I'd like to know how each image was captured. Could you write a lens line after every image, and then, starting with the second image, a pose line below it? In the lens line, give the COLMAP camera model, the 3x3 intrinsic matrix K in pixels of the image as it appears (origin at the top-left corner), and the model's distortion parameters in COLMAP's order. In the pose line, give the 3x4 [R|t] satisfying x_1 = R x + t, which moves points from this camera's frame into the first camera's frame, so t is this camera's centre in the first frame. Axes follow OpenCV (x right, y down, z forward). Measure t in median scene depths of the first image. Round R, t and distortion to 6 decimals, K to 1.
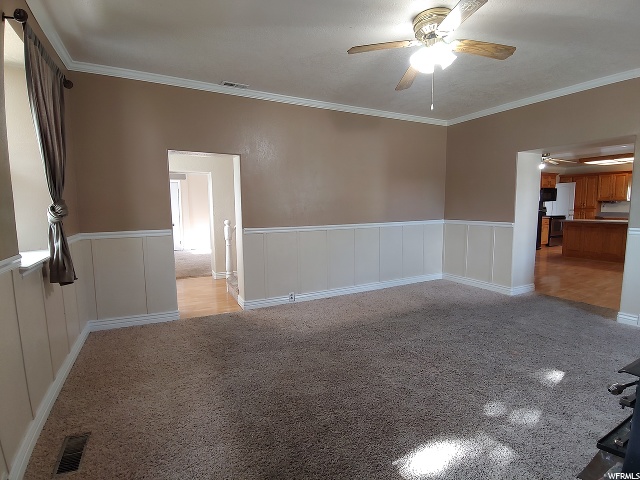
lens RADIAL K [[324.4, 0, 320.0], [0, 324.4, 240.0], [0, 0, 1]] dist [-0.018179, -0.000307]
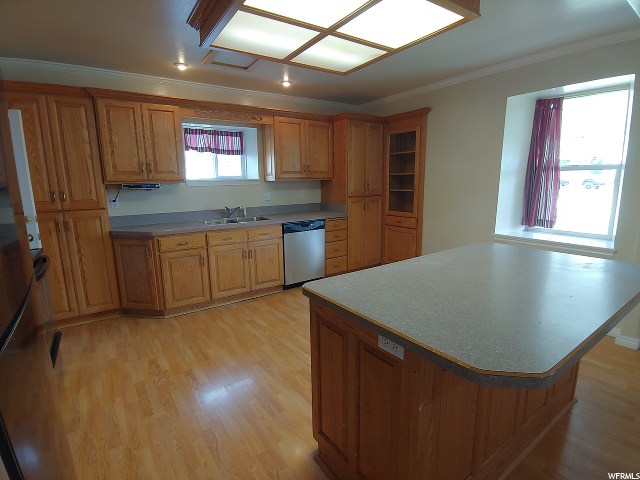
lens RADIAL K [[324.4, 0, 320.0], [0, 324.4, 240.0], [0, 0, 1]] dist [-0.018179, -0.000307]
pose [[-0.135178, -0.169374, 0.976237, 0.987854], [0.121619, 0.974994, 0.185998, -0.192380], [-0.983329, 0.143872, -0.111199, 1.587898]]
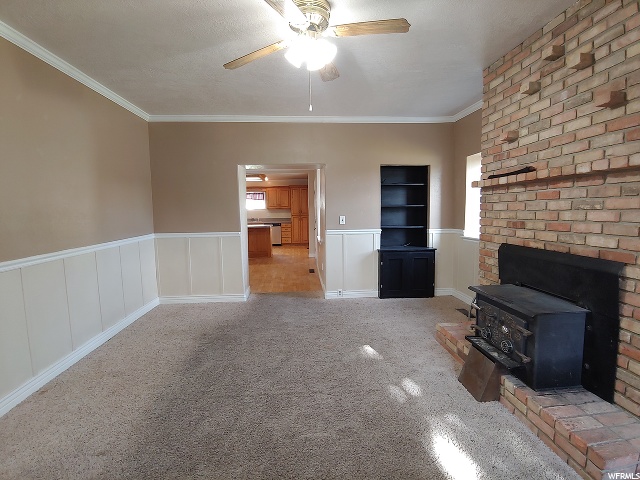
lens RADIAL K [[324.4, 0, 320.0], [0, 324.4, 240.0], [0, 0, 1]] dist [-0.018179, -0.000307]
pose [[0.394410, -0.083552, 0.915128, -0.227388], [0.108246, 0.993149, 0.044023, -0.040121], [-0.912537, 0.081696, 0.400752, 0.300633]]
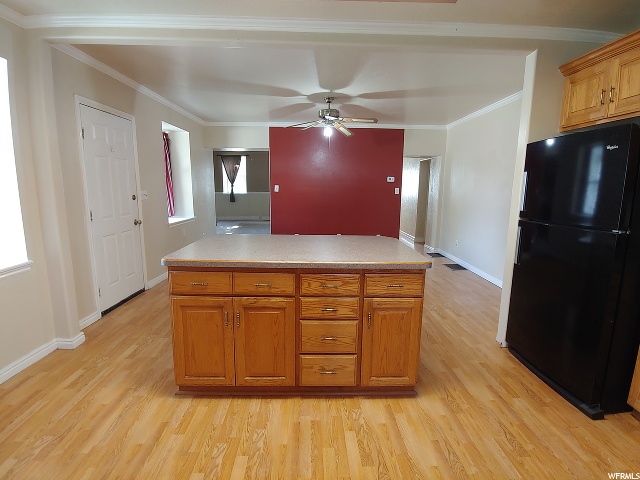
lens RADIAL K [[323.9, 0, 320.0], [0, 323.9, 240.0], [0, 0, 1]] dist [0.000578, -0.019343]
pose [[-0.435170, 0.156085, -0.886715, 1.646788], [-0.103977, 0.969556, 0.221696, -0.196451], [0.894324, 0.188673, -0.405693, 1.607470]]
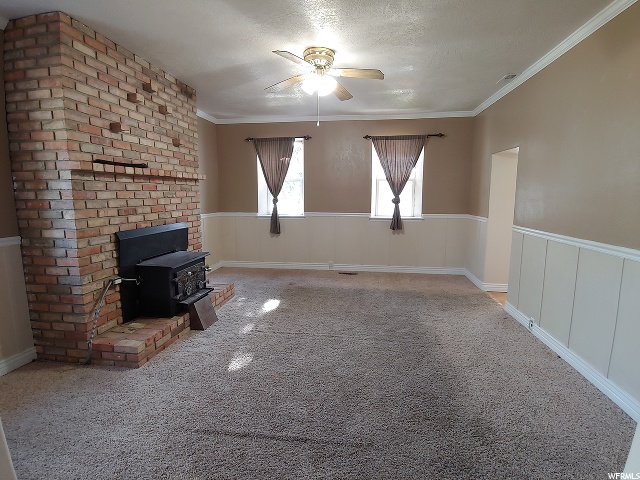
lens RADIAL K [[324.4, 0, 320.0], [0, 324.4, 240.0], [0, 0, 1]] dist [-0.018179, -0.000307]
pose [[-0.585010, 0.118282, -0.802355, 0.661520], [-0.084447, 0.975047, 0.205311, -0.106946], [0.806618, 0.187866, -0.560423, 0.837734]]
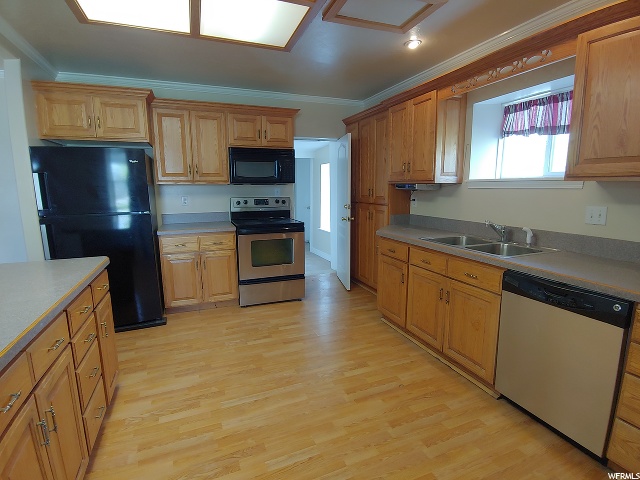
lens RADIAL K [[324.4, 0, 320.0], [0, 324.4, 240.0], [0, 0, 1]] dist [-0.018179, -0.000307]
pose [[0.995693, 0.019201, -0.090706, 1.567417], [-0.013801, 0.998116, 0.059786, -0.151437], [0.091683, -0.058277, 0.994082, 1.200154]]
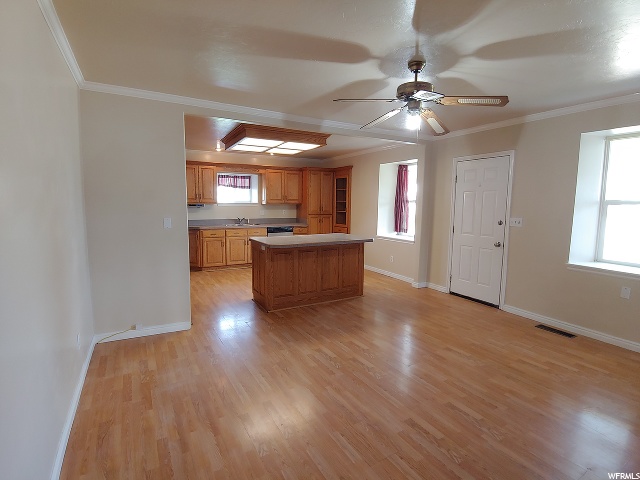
lens RADIAL K [[324.4, 0, 320.0], [0, 324.4, 240.0], [0, 0, 1]] dist [-0.018179, -0.000307]
pose [[-0.042209, -0.106545, 0.993412, 0.356970], [0.097506, 0.989112, 0.110227, -0.177257], [-0.994339, 0.101516, -0.031361, 1.409304]]
